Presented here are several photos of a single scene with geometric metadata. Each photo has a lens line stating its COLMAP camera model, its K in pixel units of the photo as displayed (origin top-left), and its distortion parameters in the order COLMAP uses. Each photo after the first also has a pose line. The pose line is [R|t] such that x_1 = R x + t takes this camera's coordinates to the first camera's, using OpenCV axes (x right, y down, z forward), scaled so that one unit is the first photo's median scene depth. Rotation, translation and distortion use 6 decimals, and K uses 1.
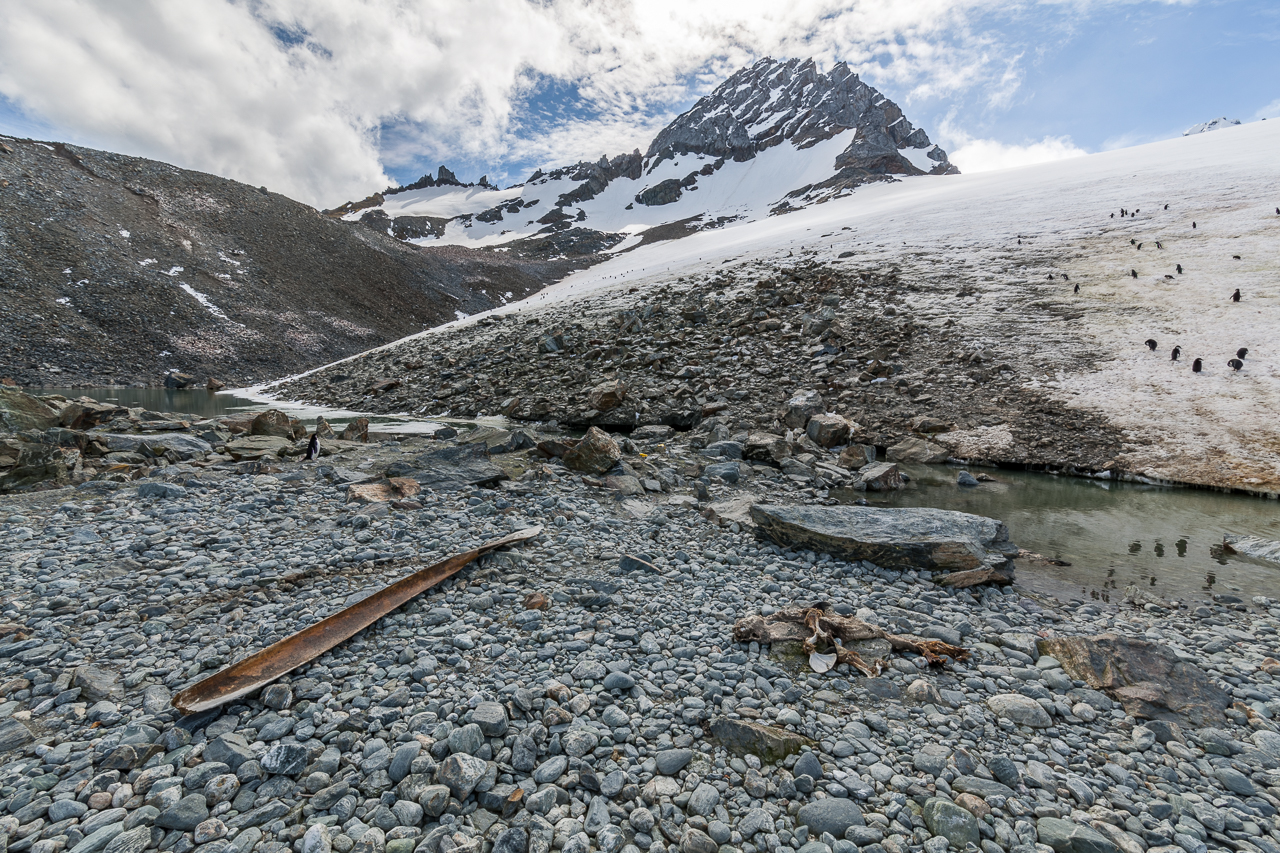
lens RADIAL K [[559.6, 0, 640.1], [0, 559.6, 421.2], [0, 0, 1]] dist [0.002116, -0.000402]
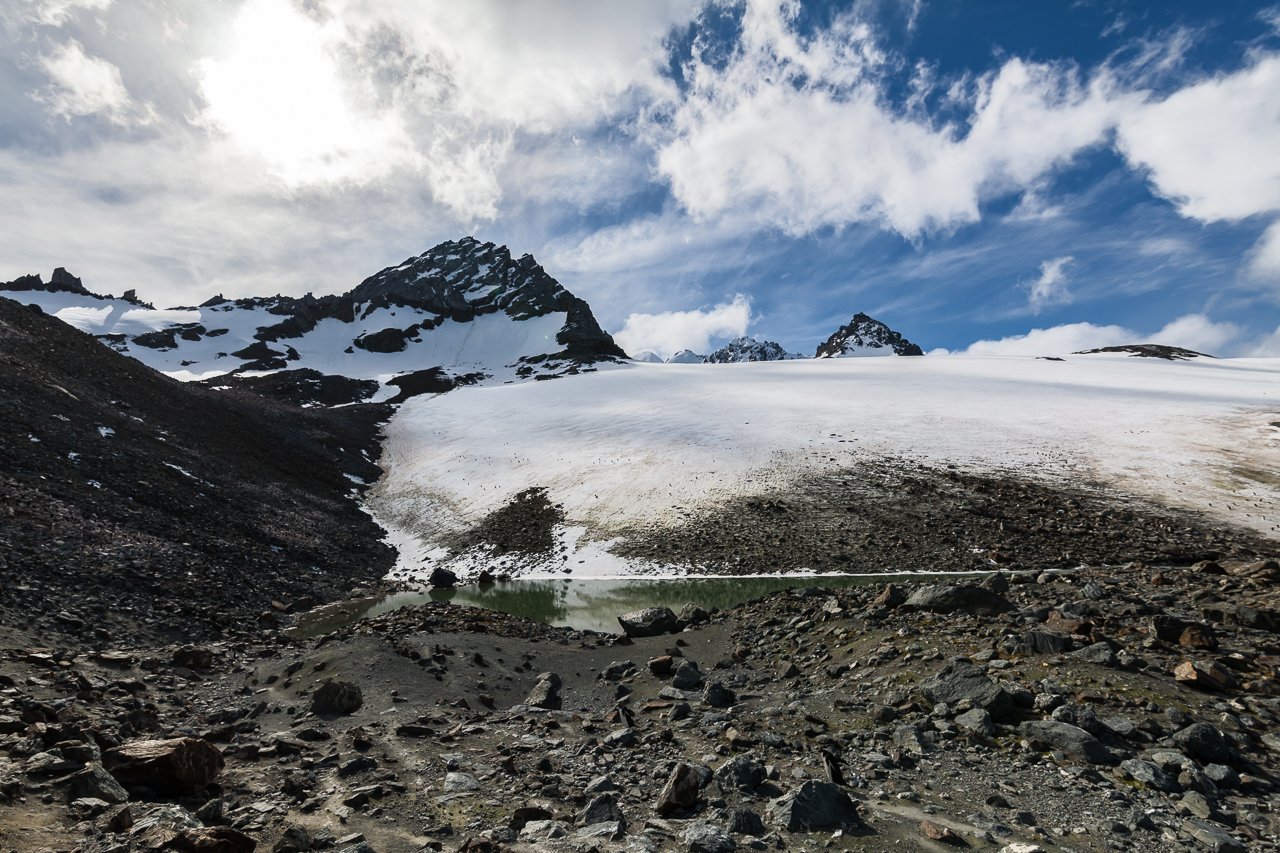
lens RADIAL K [[559.6, 0, 643.0], [0, 559.6, 423.0], [0, 0, 1]] dist [0.002116, -0.000402]
pose [[0.818941, 0.045489, 0.572072, -0.183631], [0.097535, 0.971318, -0.216859, -0.013203], [-0.565528, 0.233392, 0.791016, 0.001490]]
